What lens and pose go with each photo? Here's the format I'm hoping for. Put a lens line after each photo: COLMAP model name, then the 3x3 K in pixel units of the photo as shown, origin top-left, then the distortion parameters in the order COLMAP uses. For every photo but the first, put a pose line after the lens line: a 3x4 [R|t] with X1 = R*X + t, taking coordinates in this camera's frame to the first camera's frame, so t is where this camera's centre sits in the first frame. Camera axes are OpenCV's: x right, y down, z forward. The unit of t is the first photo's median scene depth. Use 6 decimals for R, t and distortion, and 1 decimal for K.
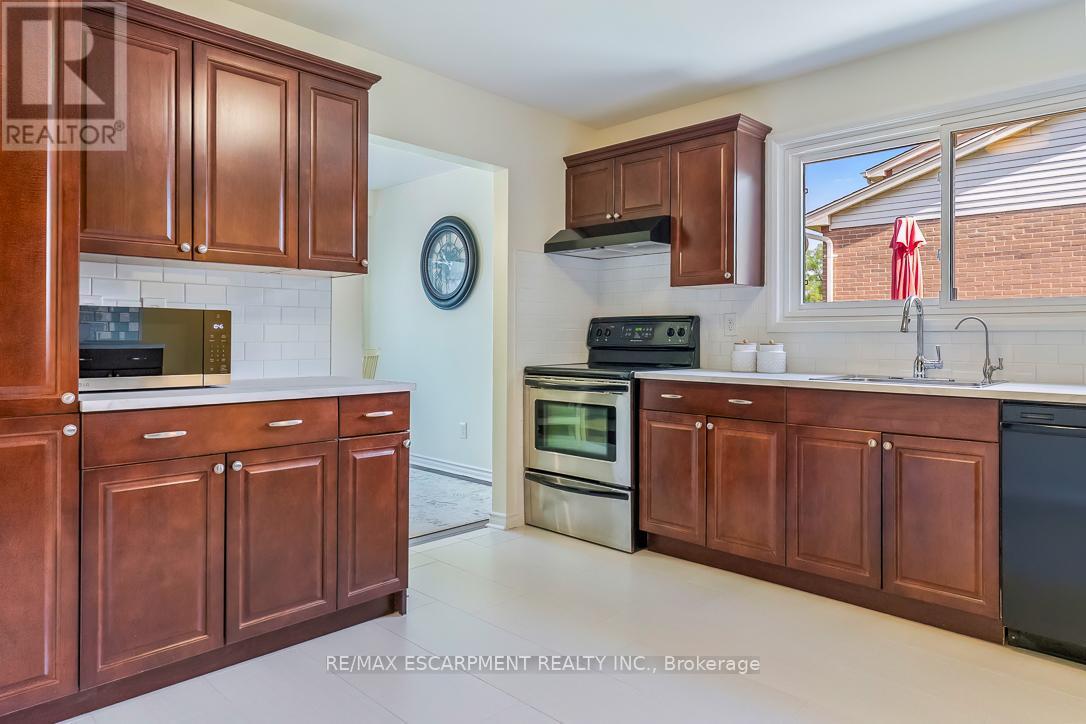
lens RADIAL K [[668.2, 0, 555.0], [0, 668.2, 337.5], [0, 0, 1]] dist [0.000751, -0.000268]
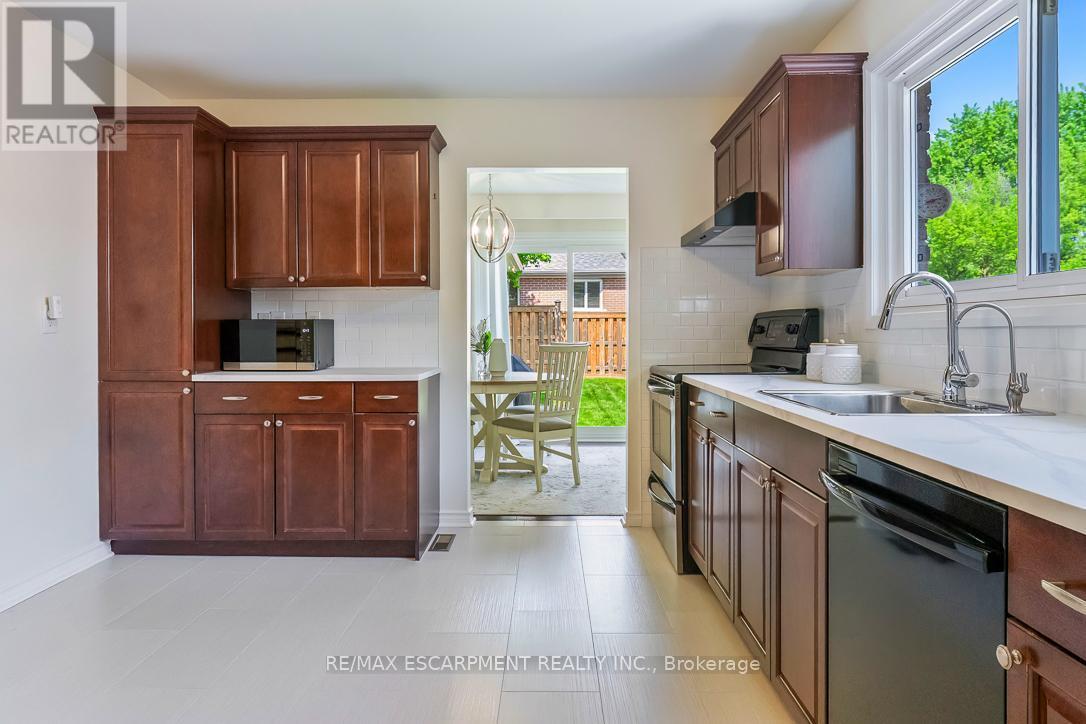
lens RADIAL K [[668.2, 0, 555.0], [0, 668.2, 337.5], [0, 0, 1]] dist [0.000751, -0.000268]
pose [[0.693606, 0.000025, -0.720355, 0.788726], [0.004698, 0.999979, 0.004558, -0.004357], [0.720339, -0.006546, 0.693591, 0.304002]]
